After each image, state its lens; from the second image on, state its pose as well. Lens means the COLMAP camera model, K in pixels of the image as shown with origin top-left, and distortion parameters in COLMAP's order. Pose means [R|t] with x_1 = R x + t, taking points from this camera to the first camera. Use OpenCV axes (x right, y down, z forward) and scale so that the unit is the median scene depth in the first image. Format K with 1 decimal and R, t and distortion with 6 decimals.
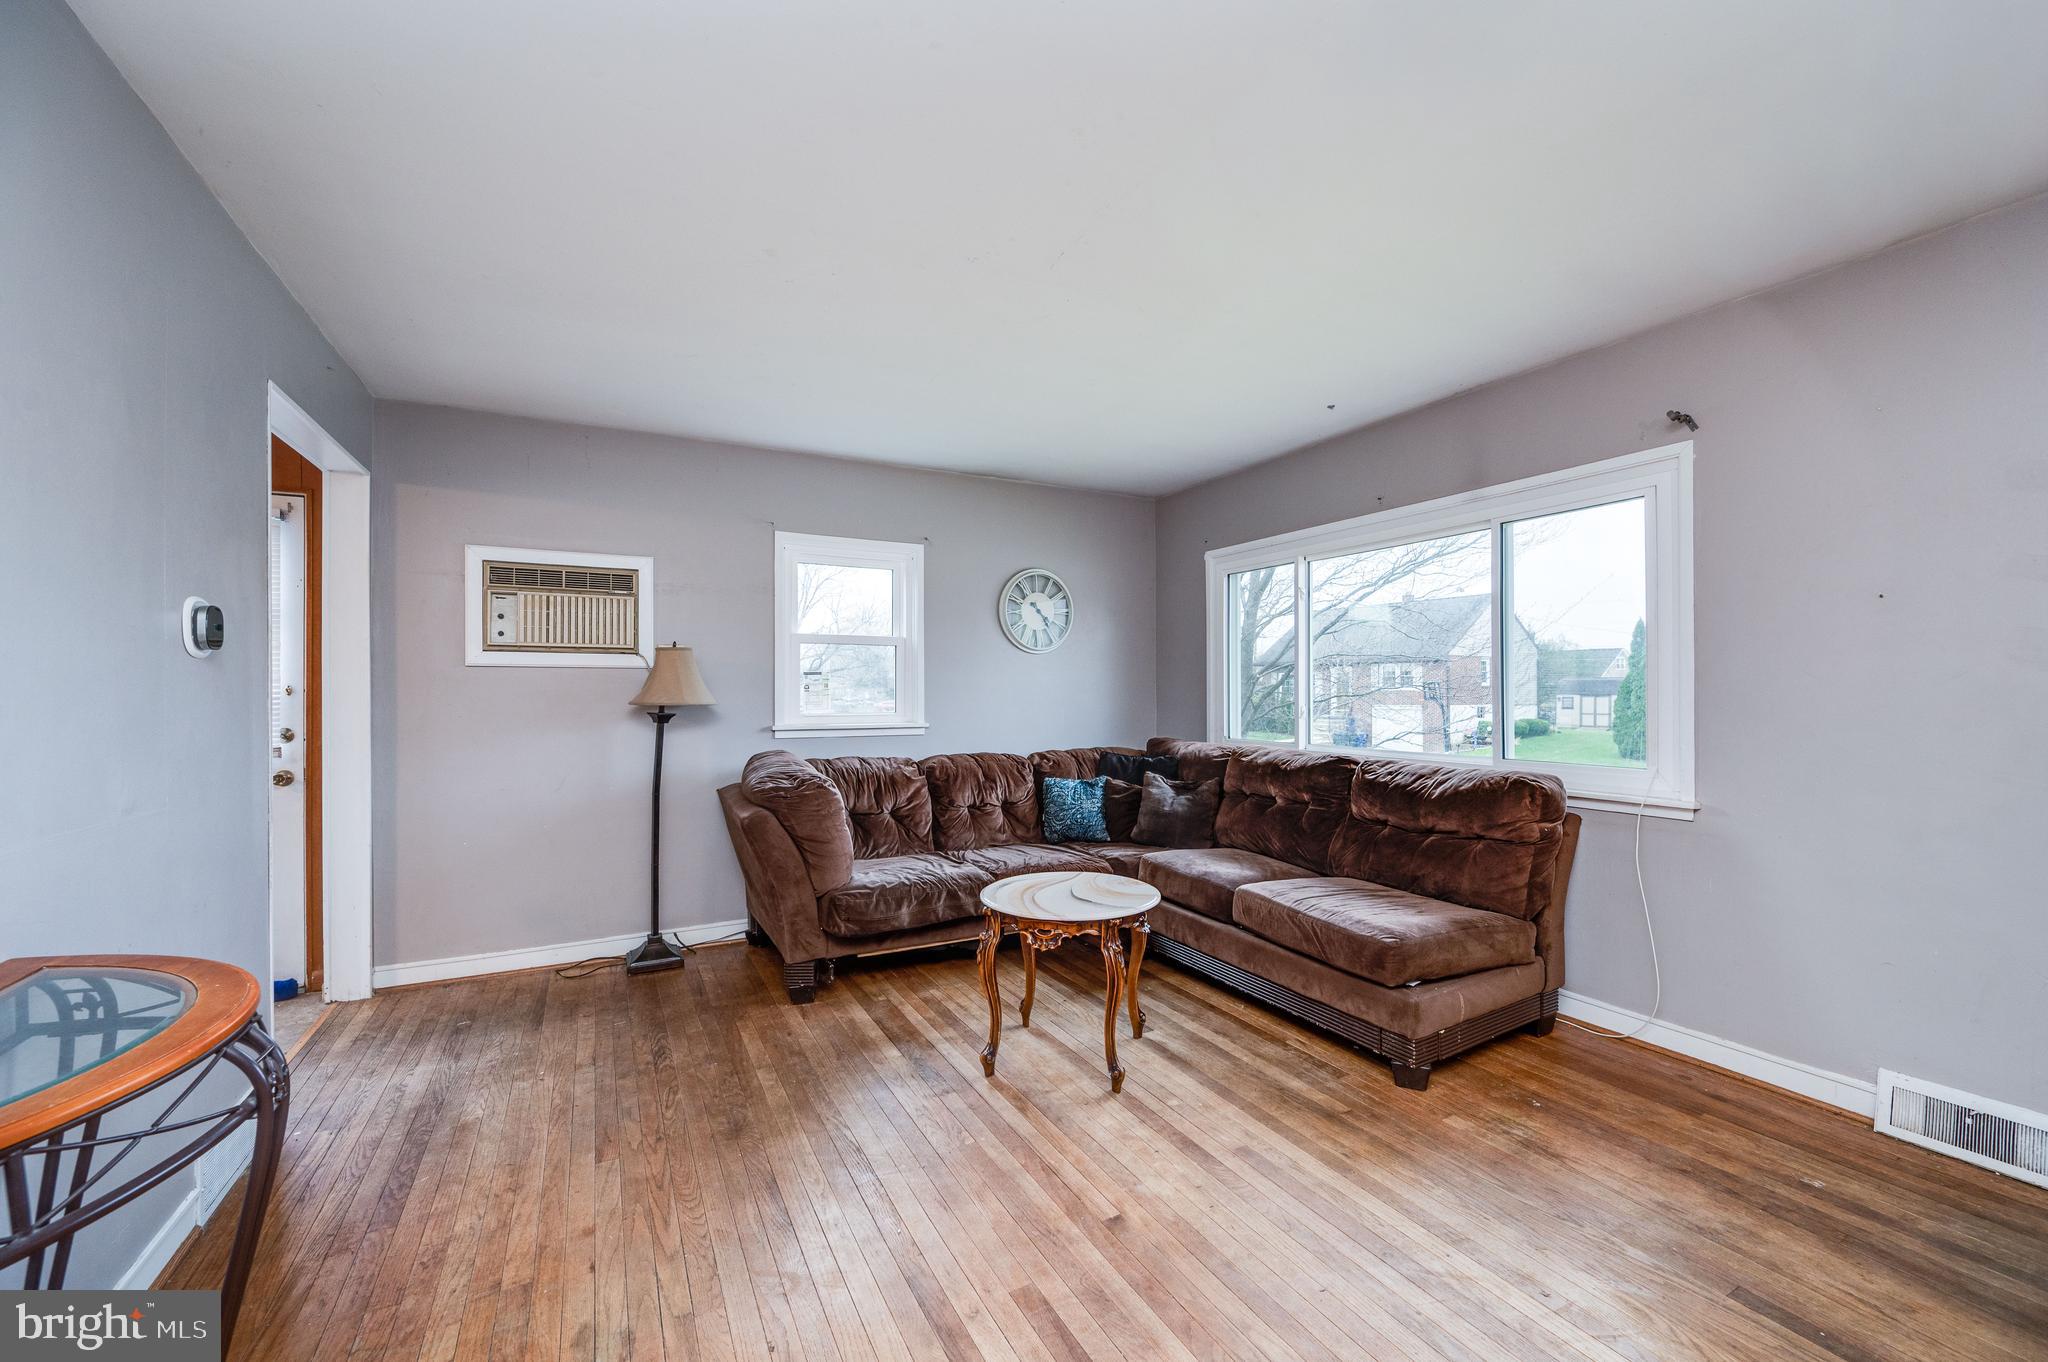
lens RADIAL K [[842.3, 0, 1062.2], [0, 842.3, 684.4], [0, 0, 1]] dist [0.000268, -0.000059]
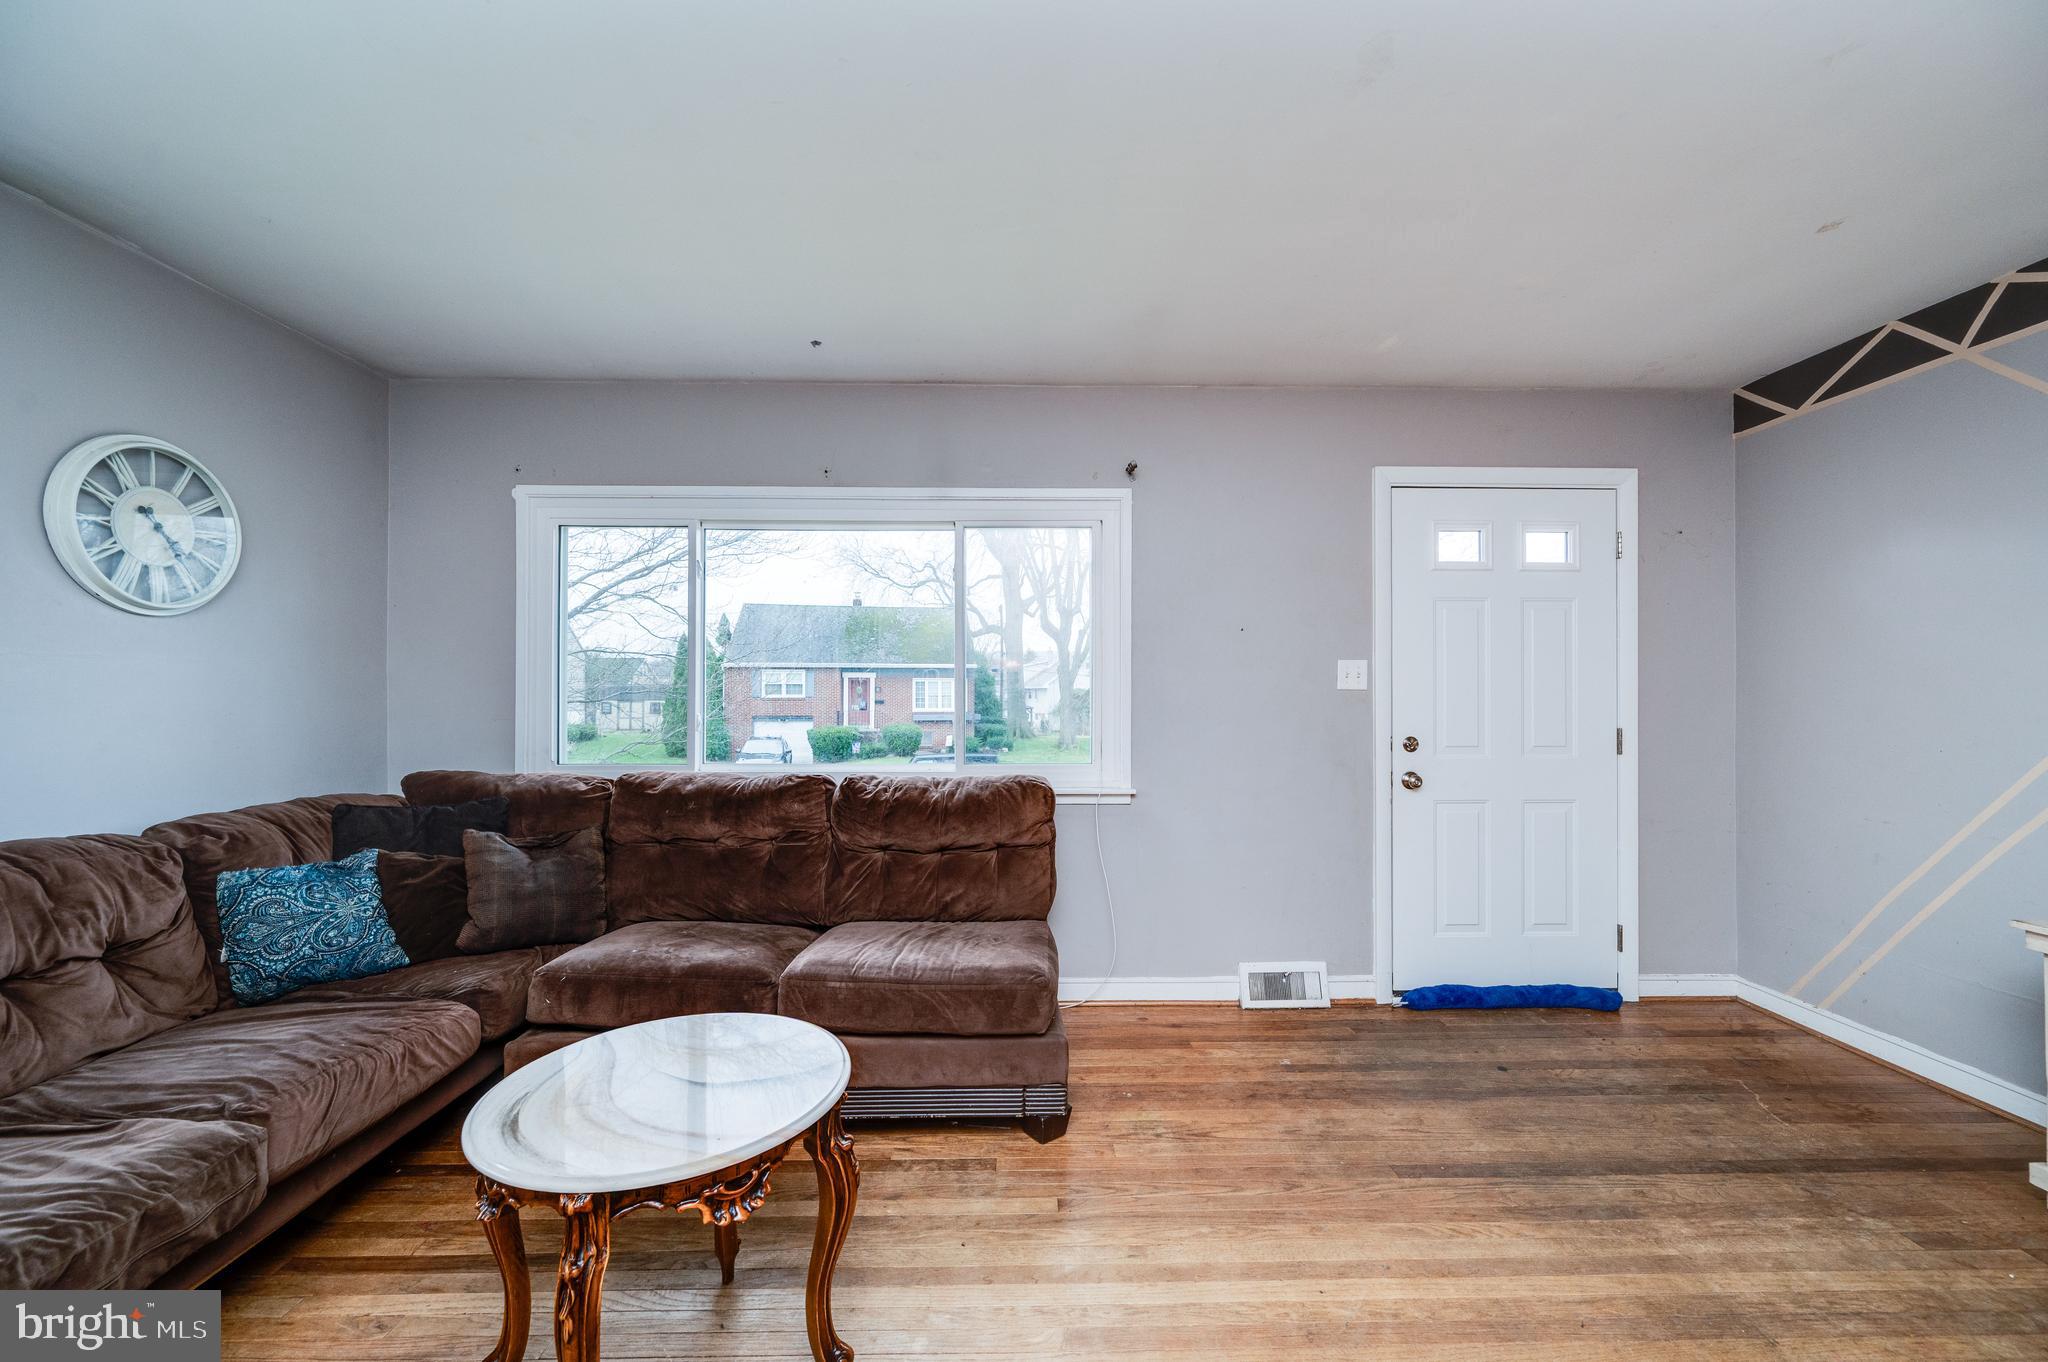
lens RADIAL K [[803.9, 0, 1031.2], [0, 803.9, 688.6], [0, 0, 1]] dist [-0.001328, -0.000432]
pose [[0.464899, 0.010526, 0.885301, -0.226286], [-0.009194, 0.999933, -0.007061, 0.004100], [-0.885316, -0.004857, 0.464964, 0.394943]]
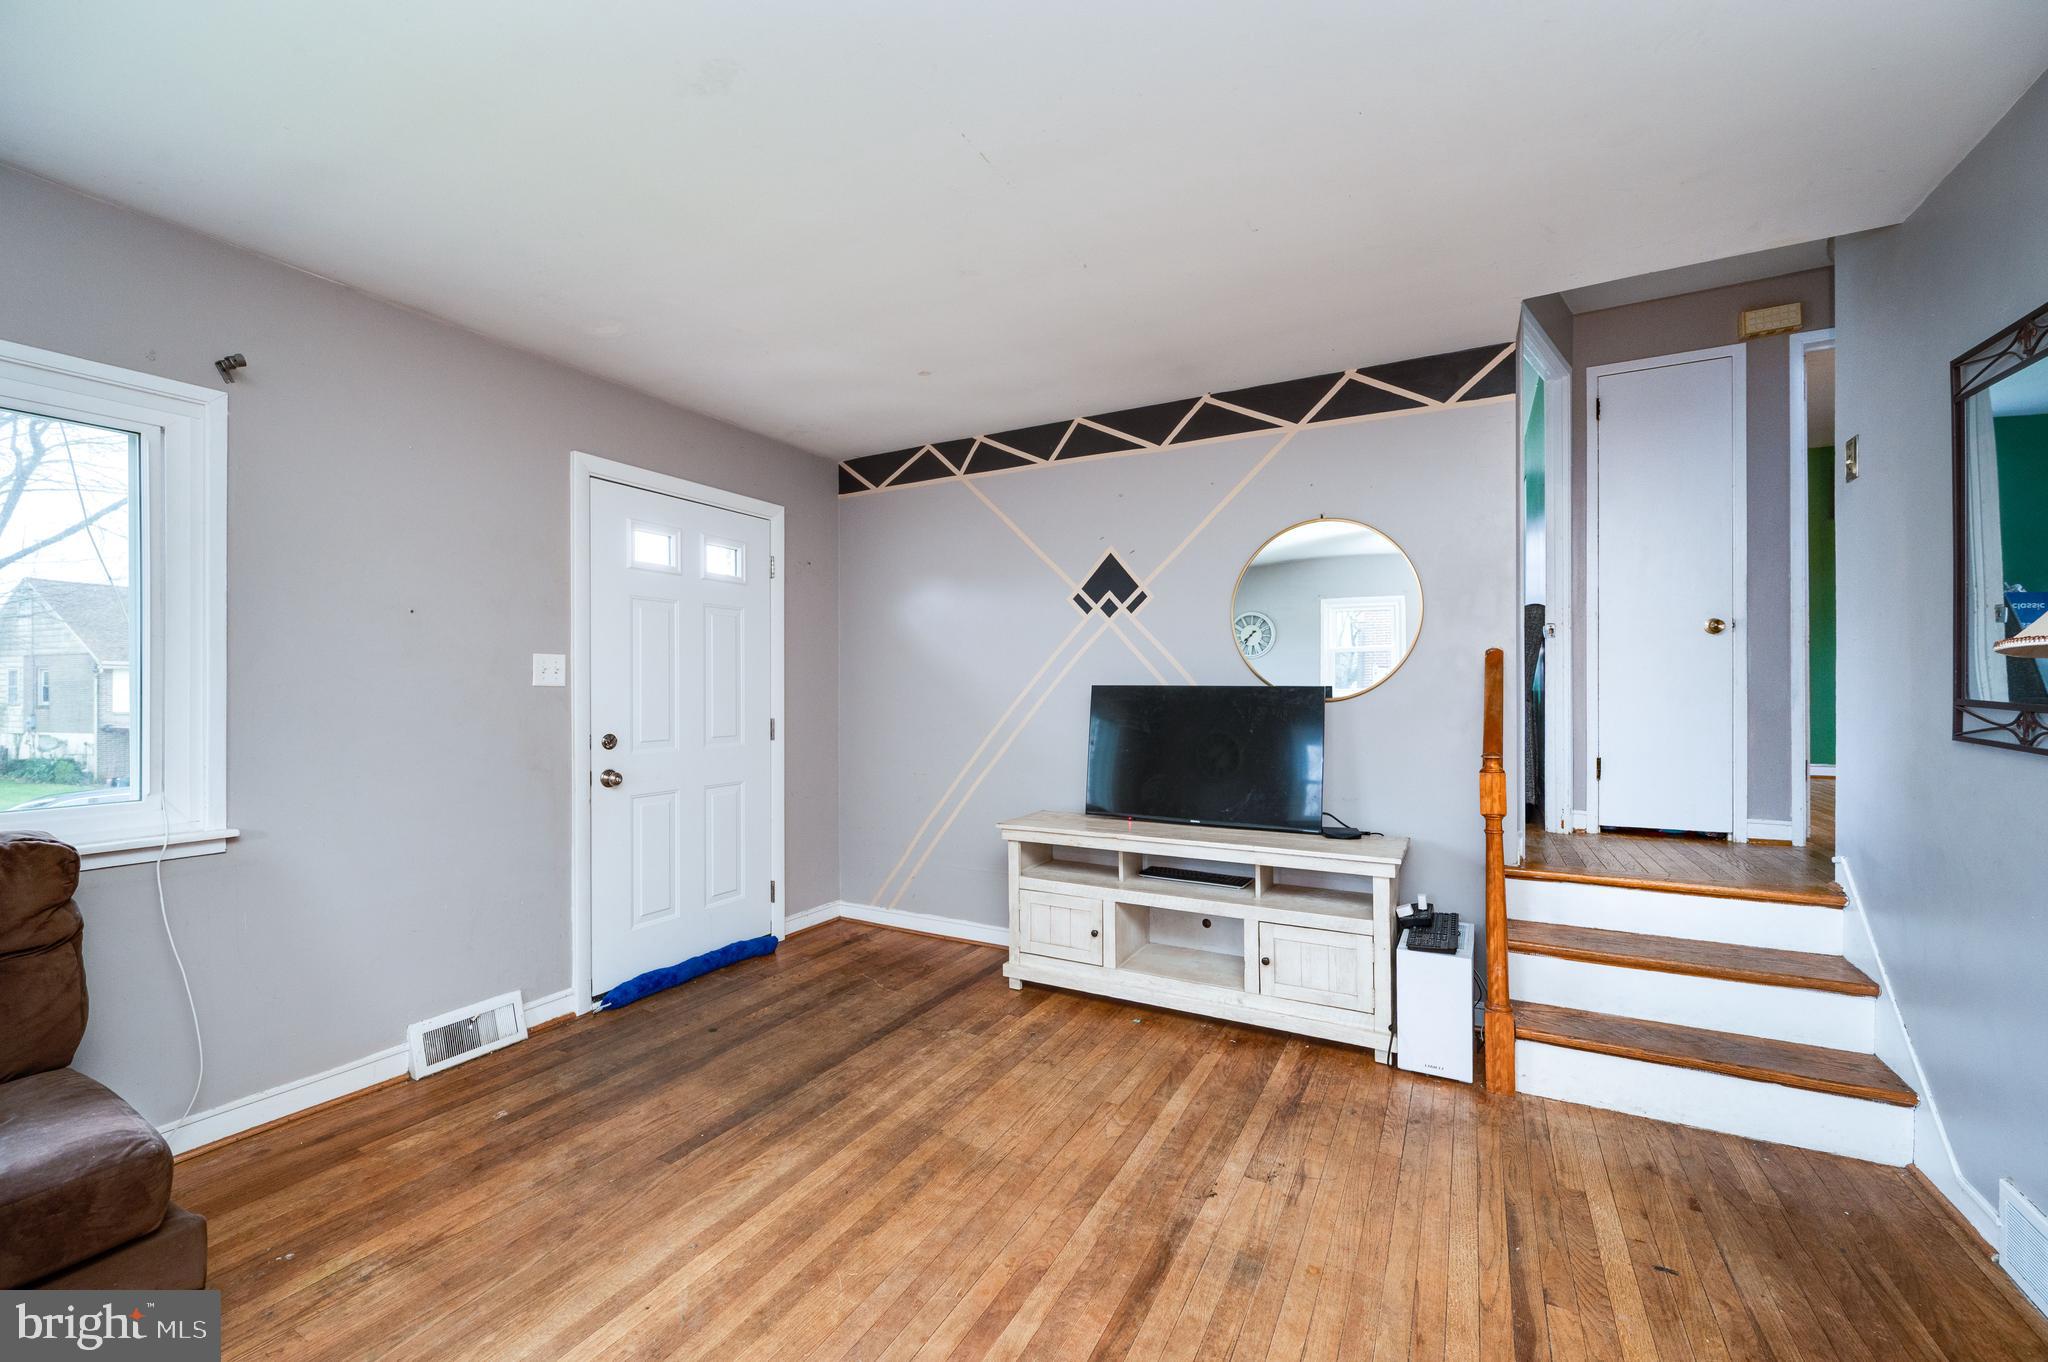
lens RADIAL K [[803.9, 0, 1031.2], [0, 803.9, 688.6], [0, 0, 1]] dist [-0.001328, -0.000432]
pose [[-0.537591, 0.006962, 0.843177, -0.230189], [-0.001203, 0.999959, -0.009024, 0.004851], [-0.843205, -0.005866, -0.537560, 0.506299]]
